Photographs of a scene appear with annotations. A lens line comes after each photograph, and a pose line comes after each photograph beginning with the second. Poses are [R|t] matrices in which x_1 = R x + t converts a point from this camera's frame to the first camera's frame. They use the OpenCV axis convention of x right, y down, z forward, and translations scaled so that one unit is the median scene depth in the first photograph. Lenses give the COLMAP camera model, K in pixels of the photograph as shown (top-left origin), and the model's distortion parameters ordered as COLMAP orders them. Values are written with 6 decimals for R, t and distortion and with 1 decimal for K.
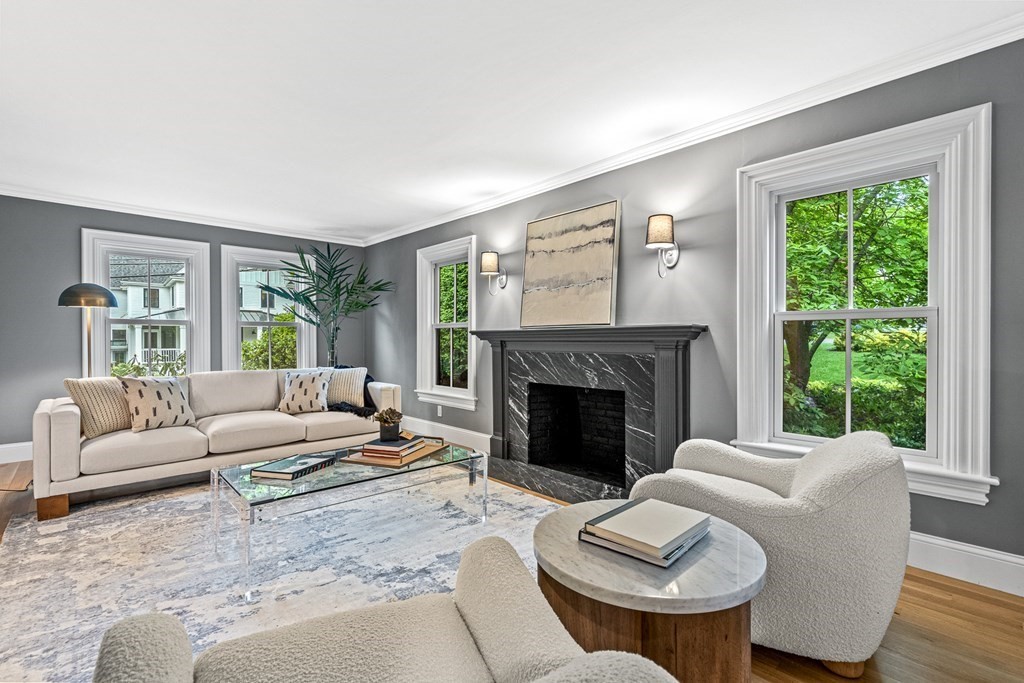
lens RADIAL K [[465.2, 0, 513.6], [0, 465.2, 341.4], [0, 0, 1]] dist [-0.001559, -0.000013]
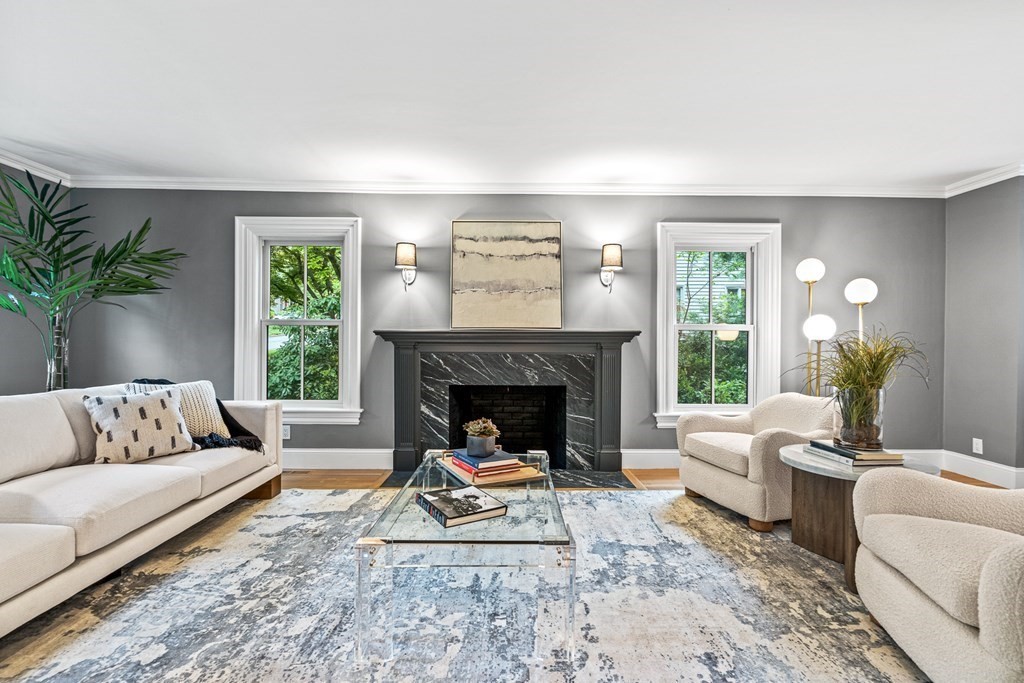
lens RADIAL K [[465.2, 0, 513.6], [0, 465.2, 341.4], [0, 0, 1]] dist [-0.001559, -0.000013]
pose [[0.675807, 0.006905, 0.737047, -0.665118], [-0.003596, 0.999975, -0.006071, 0.002697], [-0.737070, 0.001452, 0.675815, 0.279592]]
